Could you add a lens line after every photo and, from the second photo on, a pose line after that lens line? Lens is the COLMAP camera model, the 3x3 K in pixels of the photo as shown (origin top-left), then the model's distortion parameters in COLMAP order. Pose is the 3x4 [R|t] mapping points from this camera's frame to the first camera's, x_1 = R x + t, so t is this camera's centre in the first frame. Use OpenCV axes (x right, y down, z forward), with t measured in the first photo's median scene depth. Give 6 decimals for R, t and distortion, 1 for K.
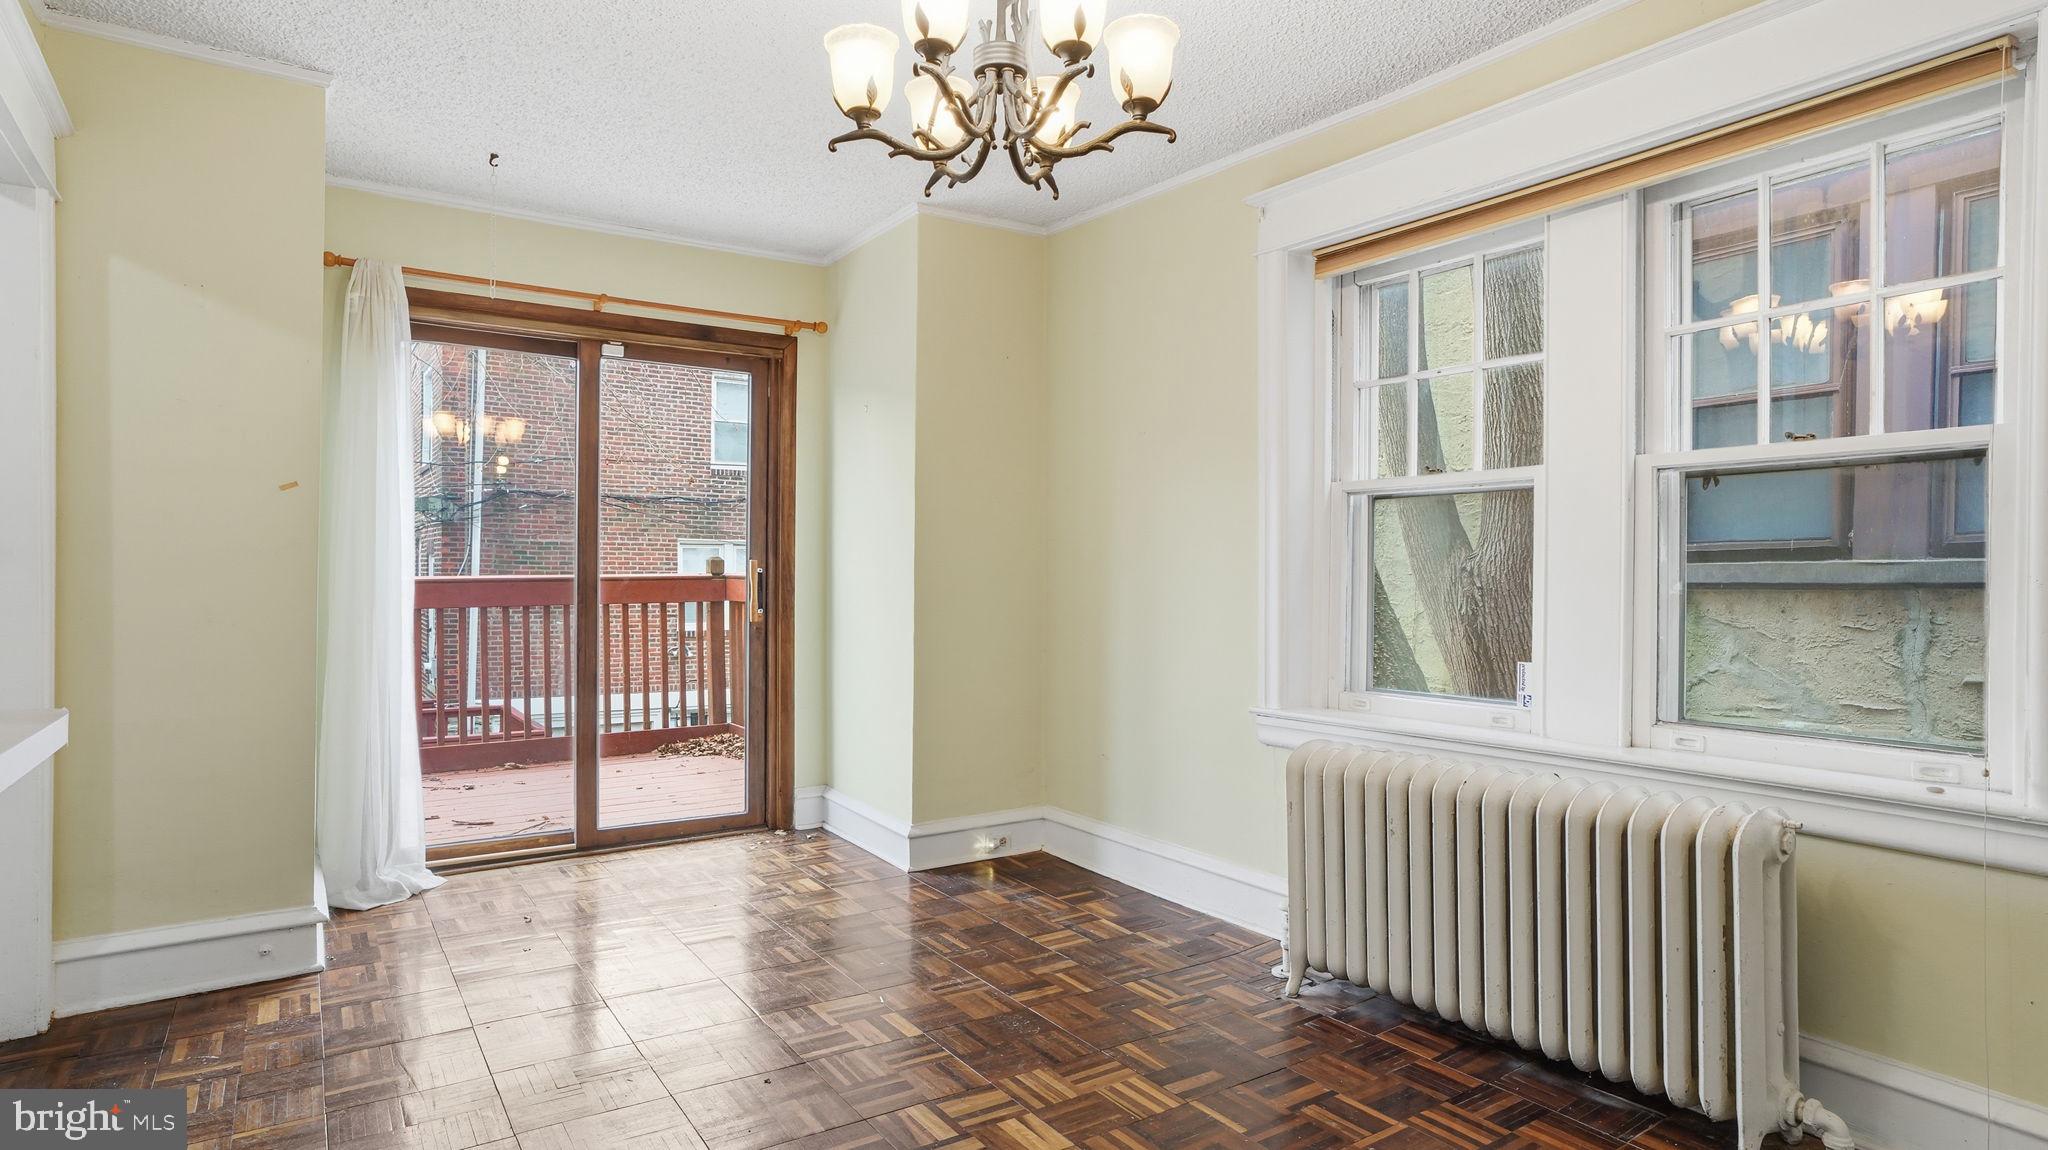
lens RADIAL K [[1087.3, 0, 1037.1], [0, 1087.3, 578.2], [0, 0, 1]] dist [-0.052215, 0.035081]
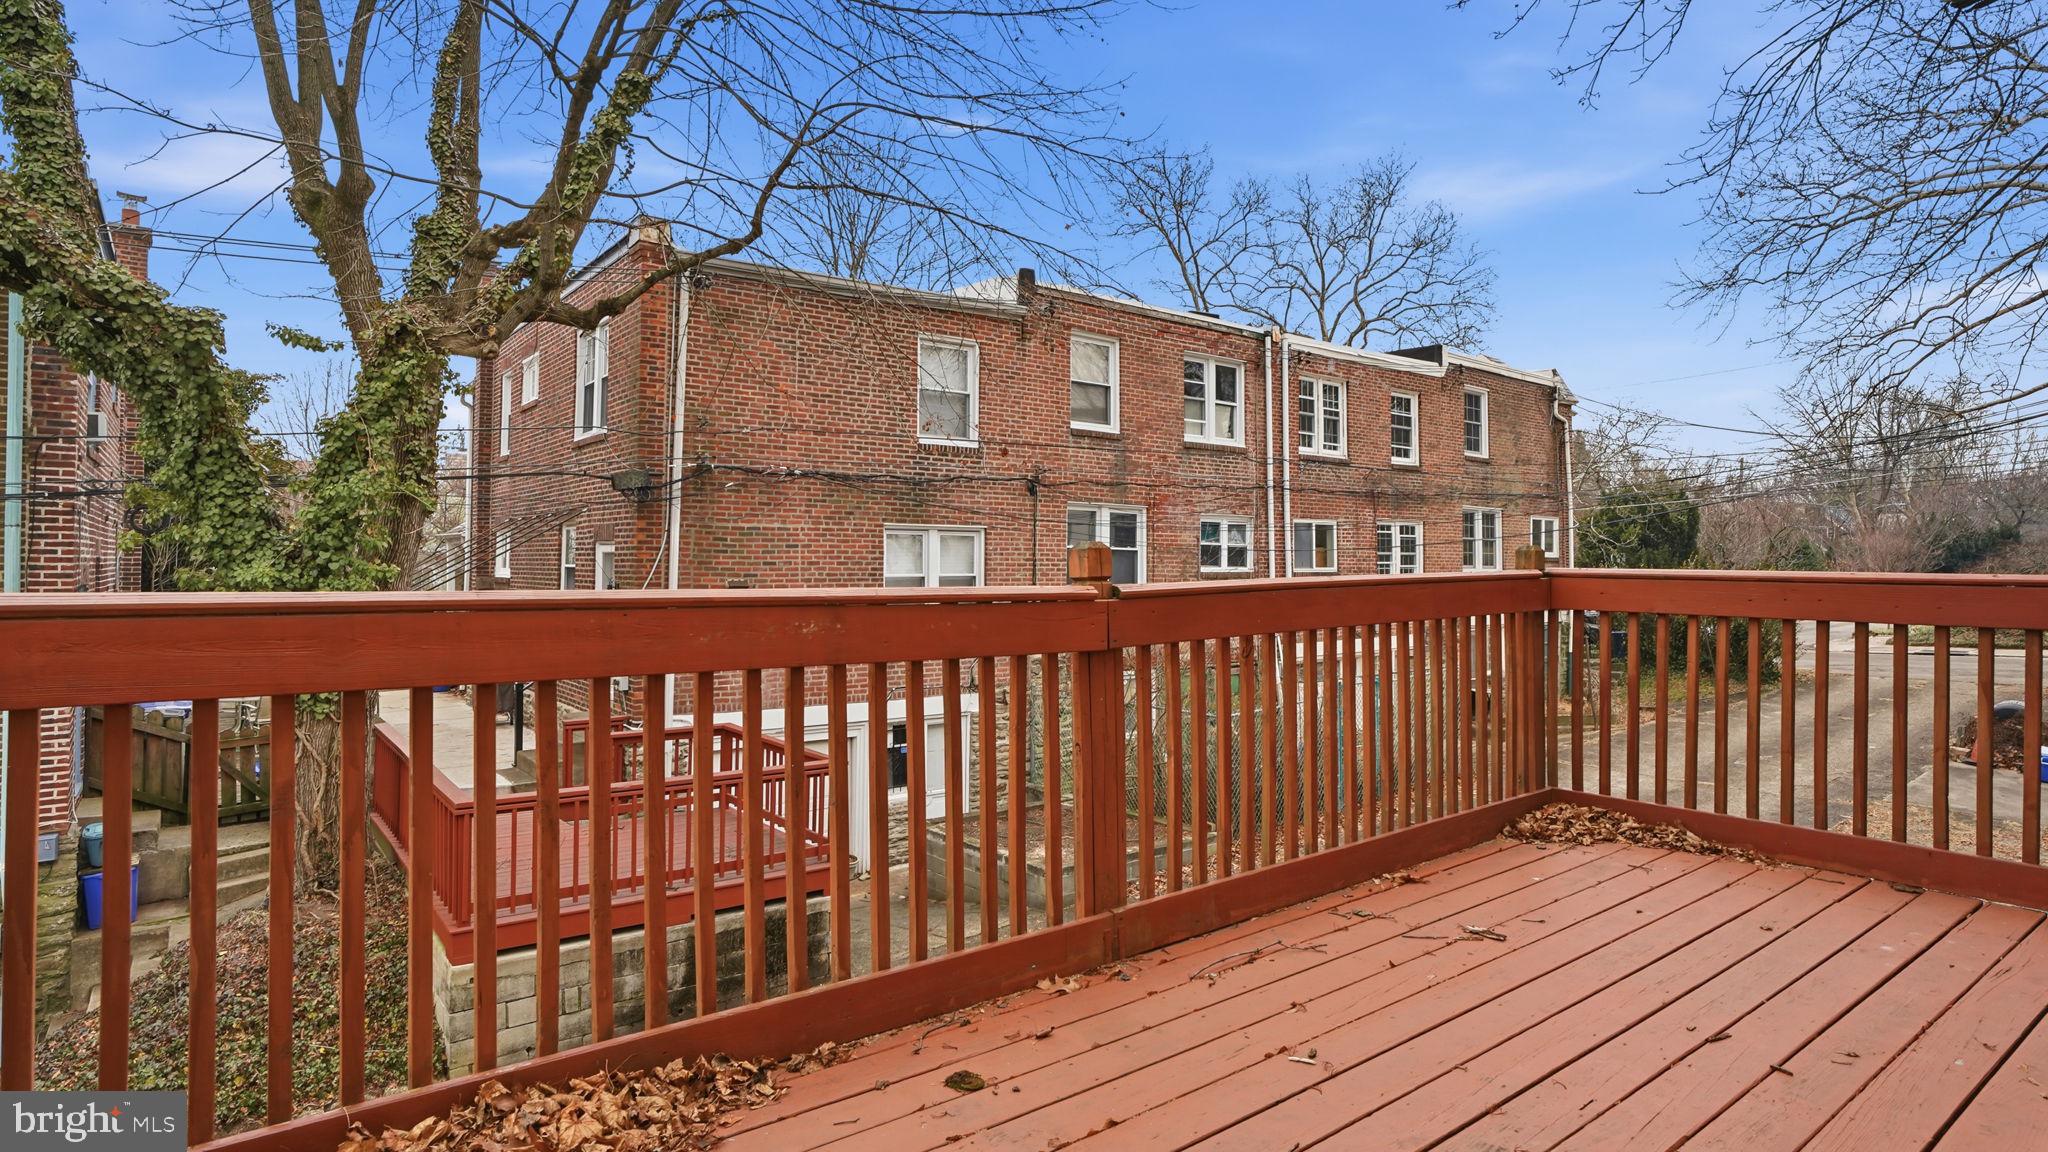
lens RADIAL K [[1053.2, 0, 1001.3], [0, 1053.2, 532.4], [0, 0, 1]] dist [-0.001803, 0.000396]
pose [[0.999331, -0.003898, 0.036356, -1.121848], [0.004947, 0.999573, -0.028789, -0.014289], [-0.036228, 0.028949, 0.998924, 0.600011]]
